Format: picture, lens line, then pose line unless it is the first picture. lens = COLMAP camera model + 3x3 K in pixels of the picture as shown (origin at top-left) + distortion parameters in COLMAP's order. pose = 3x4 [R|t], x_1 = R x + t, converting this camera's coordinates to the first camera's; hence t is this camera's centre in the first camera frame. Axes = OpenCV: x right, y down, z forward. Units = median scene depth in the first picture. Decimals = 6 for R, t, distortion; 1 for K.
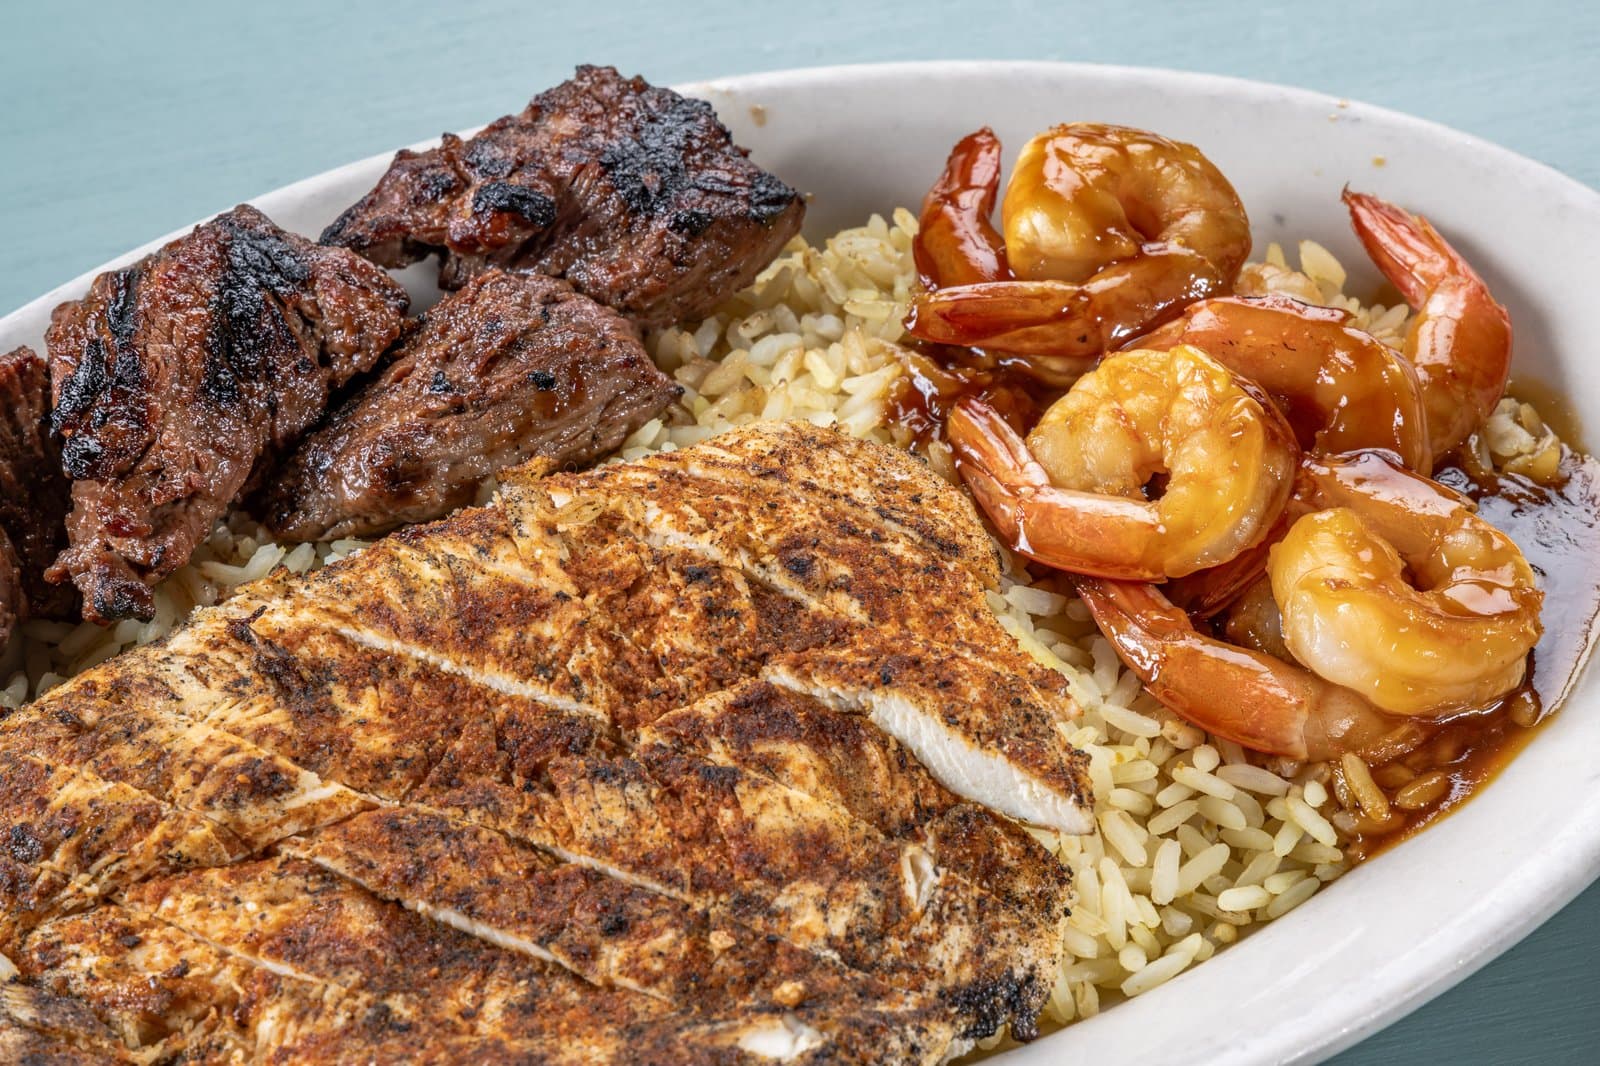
lens RADIAL K [[3995.6, 0, 812.4], [0, 3995.6, 538.3], [0, 0, 1]] dist [0.146038, 0.000000]
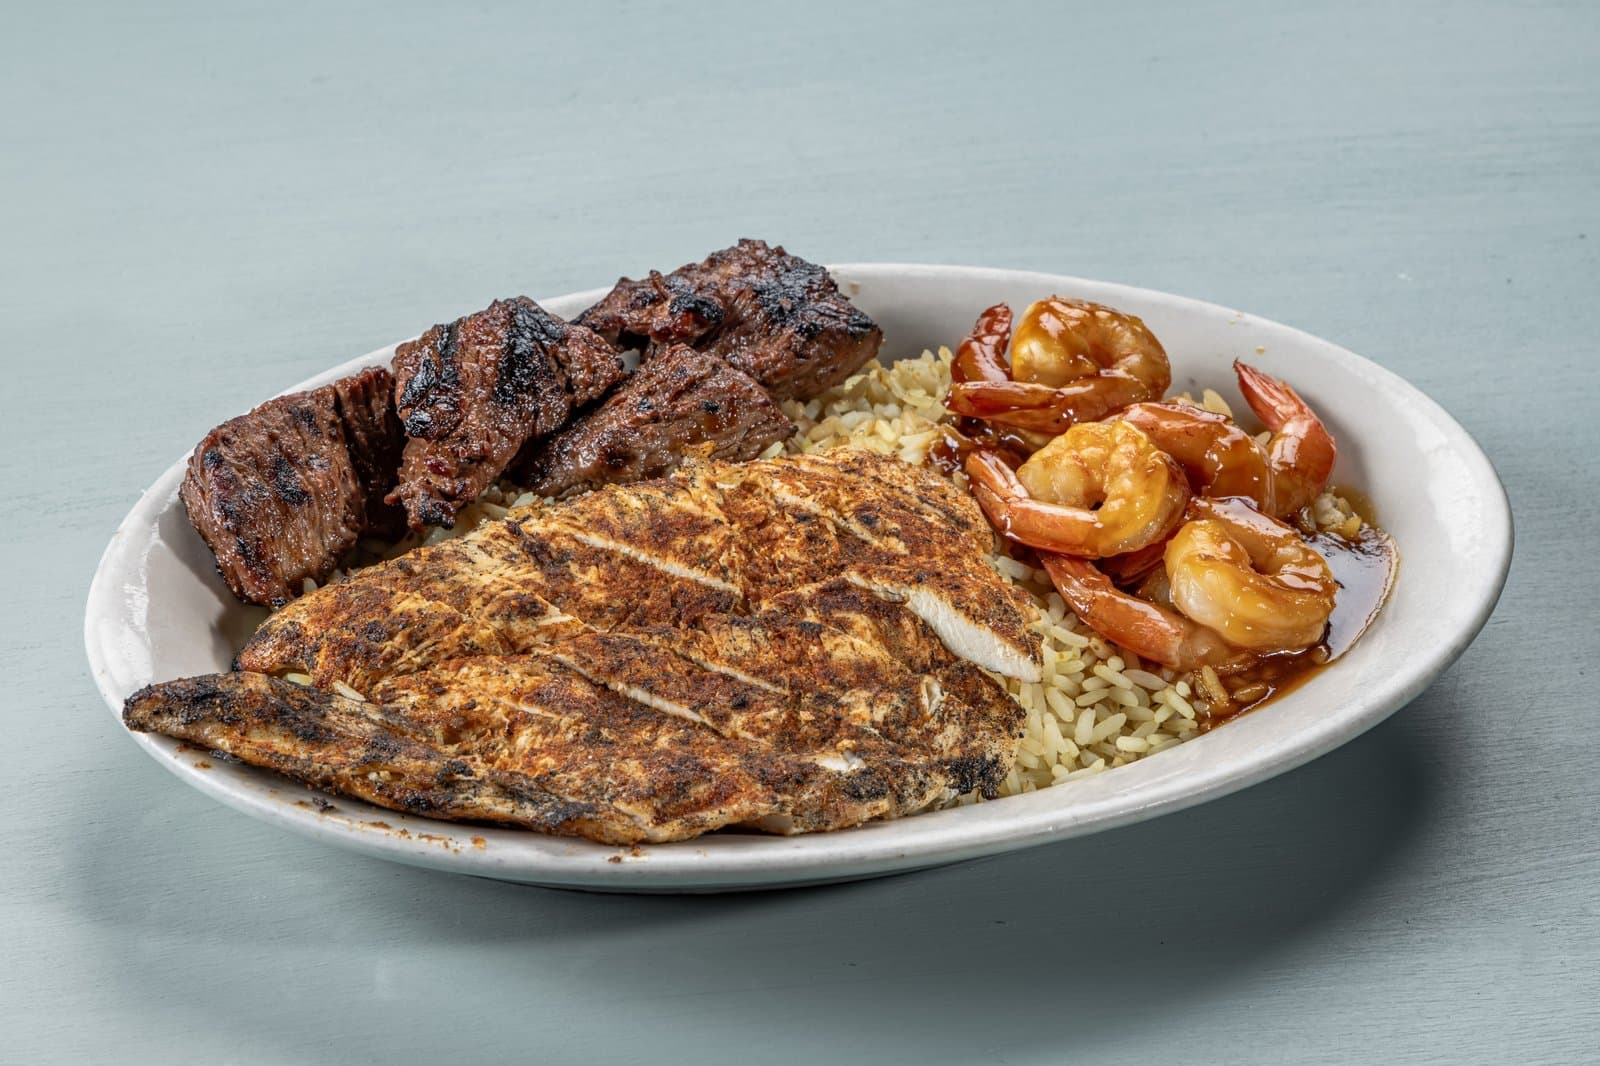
lens RADIAL K [[3995.6, 0, 793.3], [0, 3995.6, 526.9], [0, 0, 1]] dist [0.146038, 0.000000]
pose [[0.996318, 0.085631, -0.004120, -0.025822], [-0.085249, 0.984506, -0.153233, 0.252381], [-0.009065, 0.153020, 0.988181, -0.556146]]
